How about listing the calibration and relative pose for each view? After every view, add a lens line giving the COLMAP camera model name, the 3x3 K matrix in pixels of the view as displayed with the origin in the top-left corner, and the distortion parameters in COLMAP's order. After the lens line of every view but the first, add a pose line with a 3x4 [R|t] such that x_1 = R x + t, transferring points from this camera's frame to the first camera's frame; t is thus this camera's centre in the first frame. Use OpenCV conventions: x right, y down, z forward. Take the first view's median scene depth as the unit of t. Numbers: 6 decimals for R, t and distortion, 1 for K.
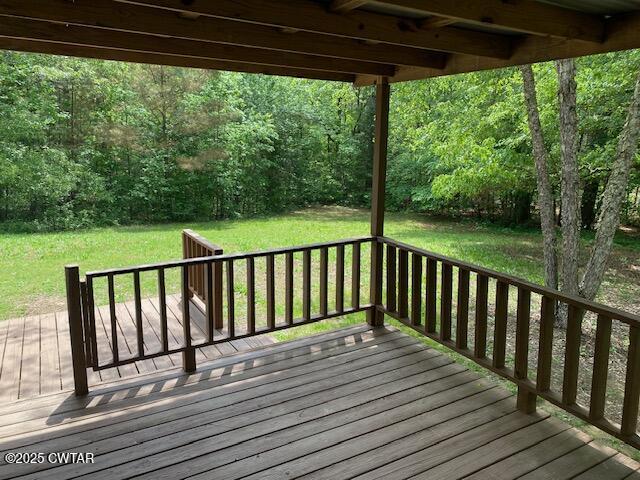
lens RADIAL K [[486.8, 0, 316.4], [0, 486.8, 234.1], [0, 0, 1]] dist [0.037311, -0.050808]
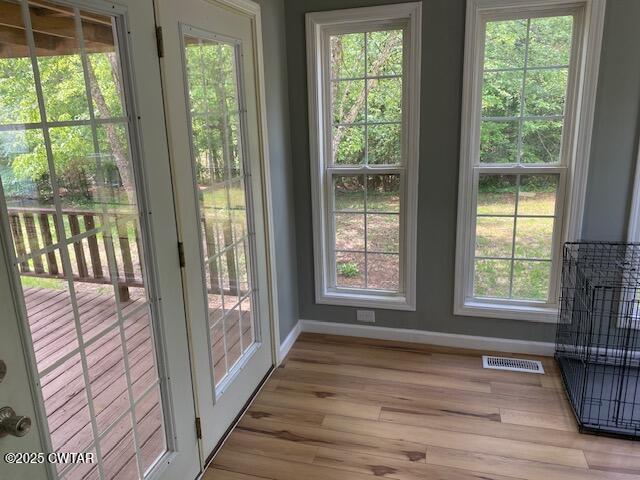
lens RADIAL K [[486.8, 0, 319.7], [0, 486.8, 235.2], [0, 0, 1]] dist [0.037311, -0.050808]
pose [[0.700798, -0.199880, 0.684784, -0.035438], [0.168279, 0.979172, 0.113594, 0.032806], [-0.693227, 0.035628, 0.719838, -0.136268]]
